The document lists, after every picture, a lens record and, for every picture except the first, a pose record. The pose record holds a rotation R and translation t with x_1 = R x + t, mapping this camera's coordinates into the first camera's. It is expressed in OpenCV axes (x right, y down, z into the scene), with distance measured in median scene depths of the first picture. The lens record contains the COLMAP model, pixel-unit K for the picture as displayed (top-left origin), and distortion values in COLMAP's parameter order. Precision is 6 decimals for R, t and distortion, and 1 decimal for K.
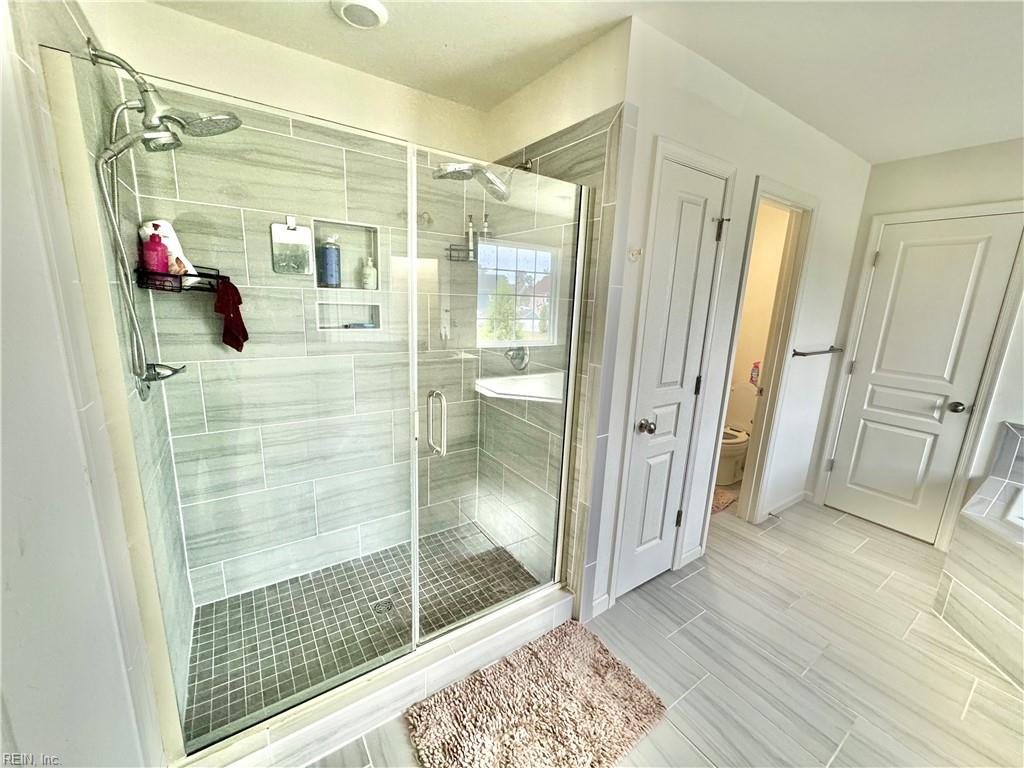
lens RADIAL K [[408.4, 0, 511.4], [0, 408.4, 383.1], [0, 0, 1]] dist [-0.000454, -0.000303]
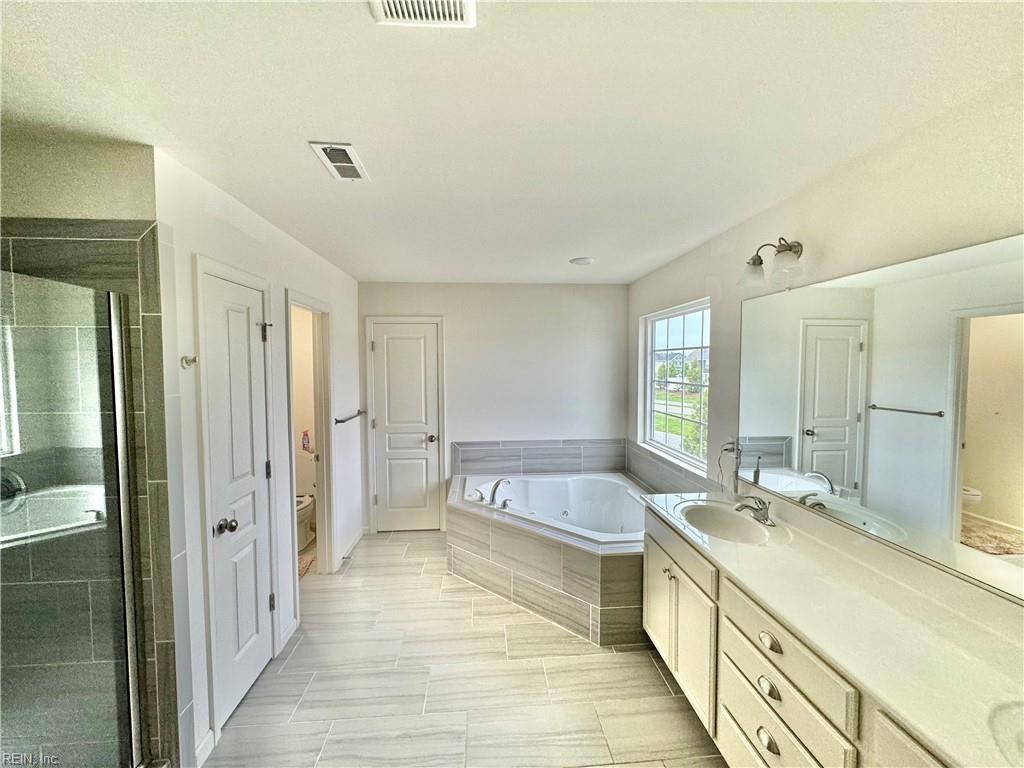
lens RADIAL K [[408.4, 0, 511.8], [0, 408.4, 383.9], [0, 0, 1]] dist [-0.000454, -0.000303]
pose [[0.497175, -0.082865, 0.863684, -0.107006], [0.203994, 0.978689, -0.023530, -0.046637], [-0.843329, 0.187885, 0.503484, -0.100777]]
